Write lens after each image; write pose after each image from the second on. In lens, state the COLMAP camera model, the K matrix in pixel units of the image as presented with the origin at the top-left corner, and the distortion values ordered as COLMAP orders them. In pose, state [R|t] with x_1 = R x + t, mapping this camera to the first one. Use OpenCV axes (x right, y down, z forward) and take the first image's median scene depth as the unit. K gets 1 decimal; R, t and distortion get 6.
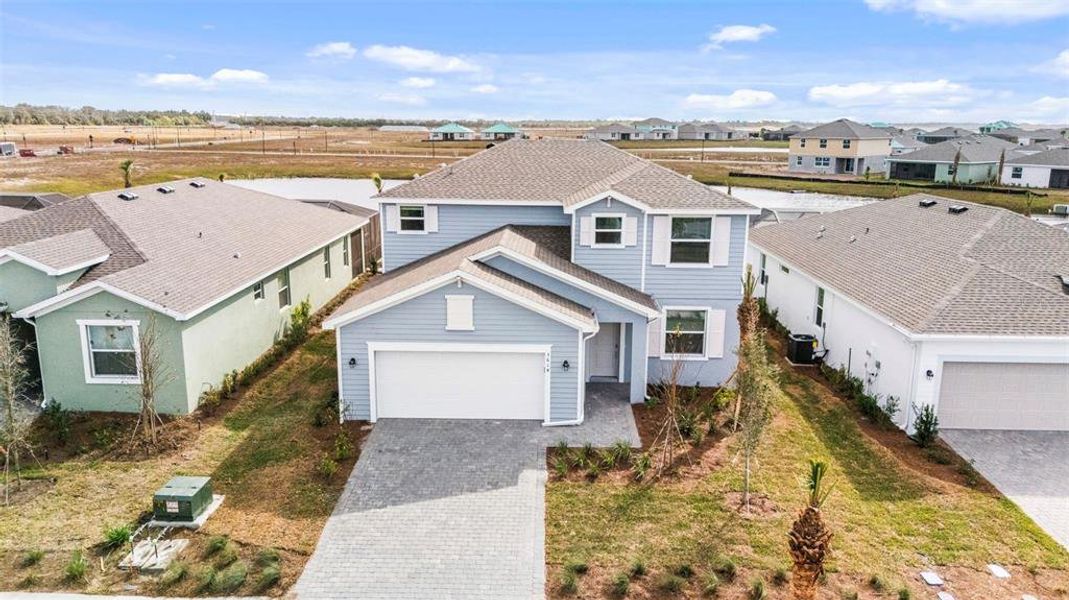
lens RADIAL K [[816.6, 0, 530.6], [0, 816.6, 302.4], [0, 0, 1]] dist [0.005316, -0.005443]
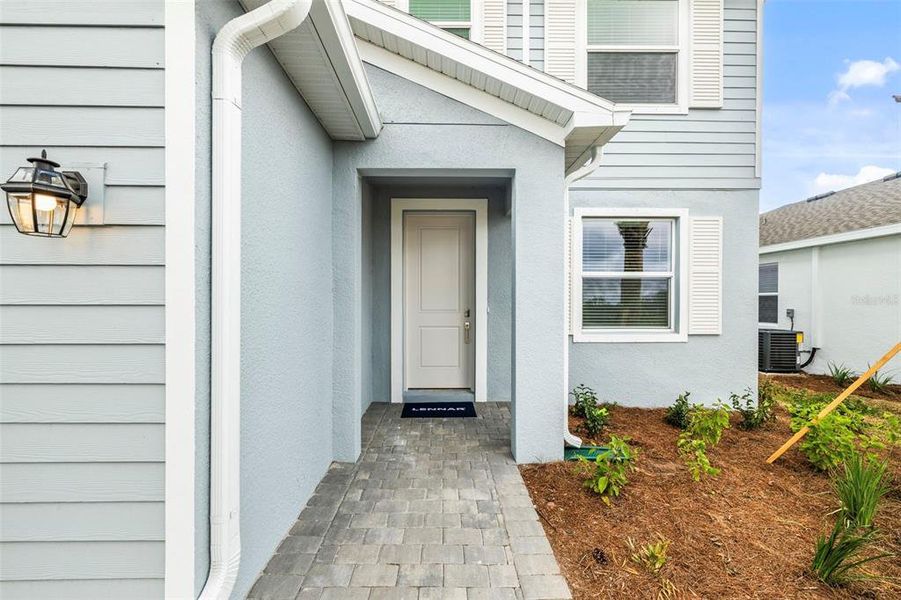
lens RADIAL K [[382.8, 0, 447.9], [0, 382.8, 298.9], [0, 0, 1]] dist [0.002239, 0.000225]
pose [[0.999523, -0.008042, 0.029820, 0.093185], [0.014404, 0.975456, -0.219722, 0.094973], [-0.027321, 0.220047, 0.975107, 0.844741]]
